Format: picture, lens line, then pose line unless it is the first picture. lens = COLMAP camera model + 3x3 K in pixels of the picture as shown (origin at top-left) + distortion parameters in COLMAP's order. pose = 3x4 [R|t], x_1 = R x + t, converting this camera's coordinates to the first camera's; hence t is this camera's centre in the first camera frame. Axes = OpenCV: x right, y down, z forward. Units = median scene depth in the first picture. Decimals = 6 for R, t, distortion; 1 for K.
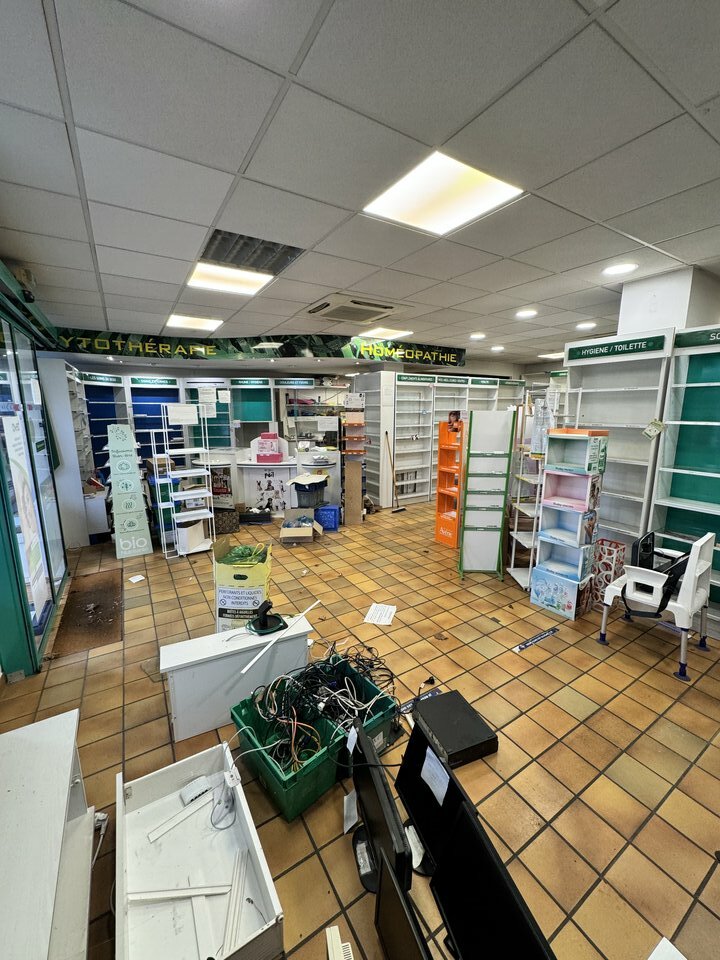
lens RADIAL K [[380.6, 0, 360.8], [0, 380.6, 481.0], [0, 0, 1]] dist [-0.007669, 0.000279]
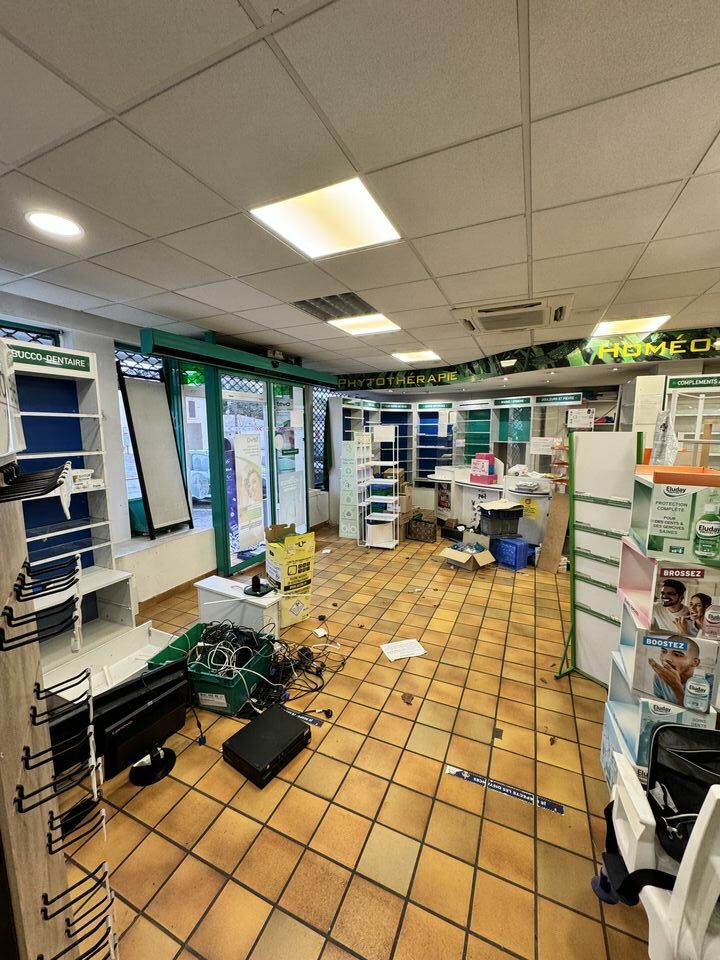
lens RADIAL K [[380.6, 0, 360.4], [0, 380.6, 480.2], [0, 0, 1]] dist [-0.007669, 0.000279]
pose [[0.555959, 0.108225, -0.824134, 0.424901], [-0.151042, 0.988134, 0.027869, -0.039690], [0.817371, 0.108984, 0.565709, 0.208287]]
